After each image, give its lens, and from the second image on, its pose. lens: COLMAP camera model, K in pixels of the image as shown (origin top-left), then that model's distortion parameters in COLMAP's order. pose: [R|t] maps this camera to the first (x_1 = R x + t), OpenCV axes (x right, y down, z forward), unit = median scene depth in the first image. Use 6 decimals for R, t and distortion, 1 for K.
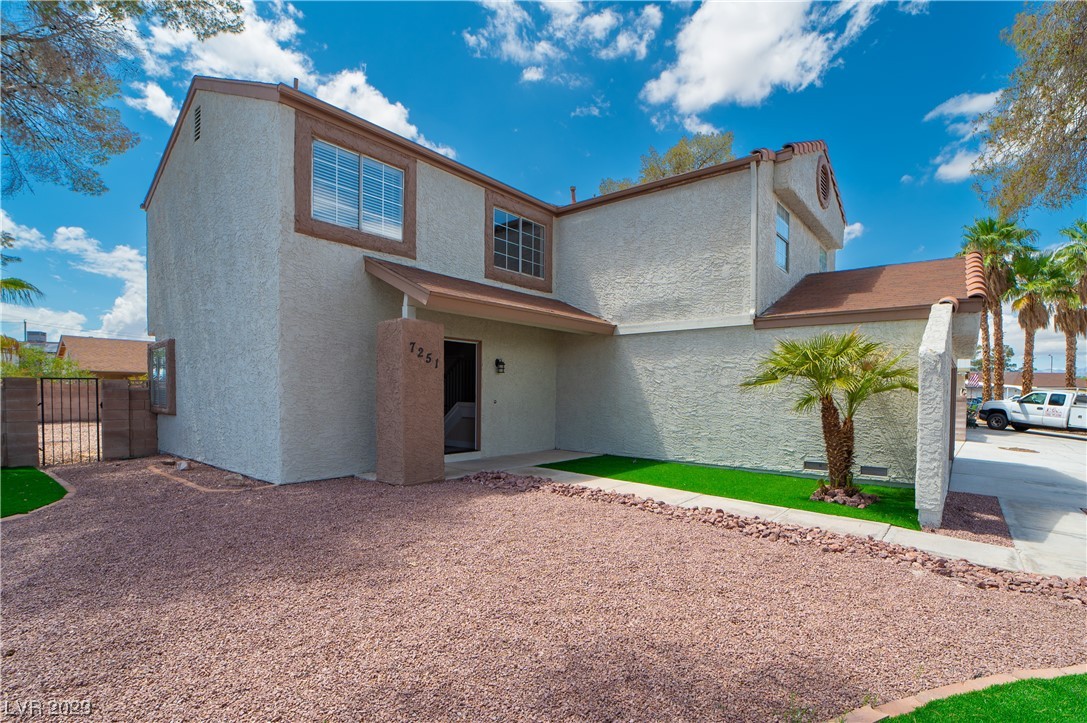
lens RADIAL K [[495.2, 0, 544.4], [0, 495.2, 401.1], [0, 0, 1]] dist [-0.000572, -0.000002]
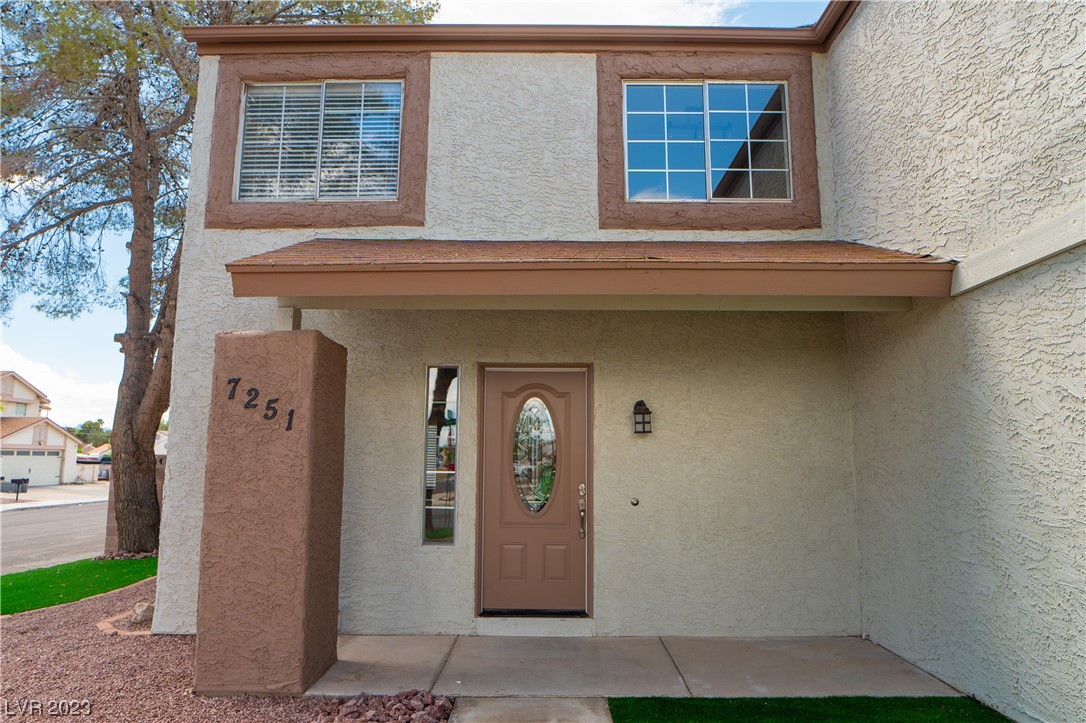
lens RADIAL K [[643.1, 0, 539.7], [0, 643.1, 374.0], [0, 0, 1]] dist [-0.021972, 0.002282]
pose [[0.653164, -0.108959, -0.749336, 0.279817], [-0.011030, 0.988119, -0.153295, -0.022528], [0.757136, 0.108392, 0.644202, 0.590553]]
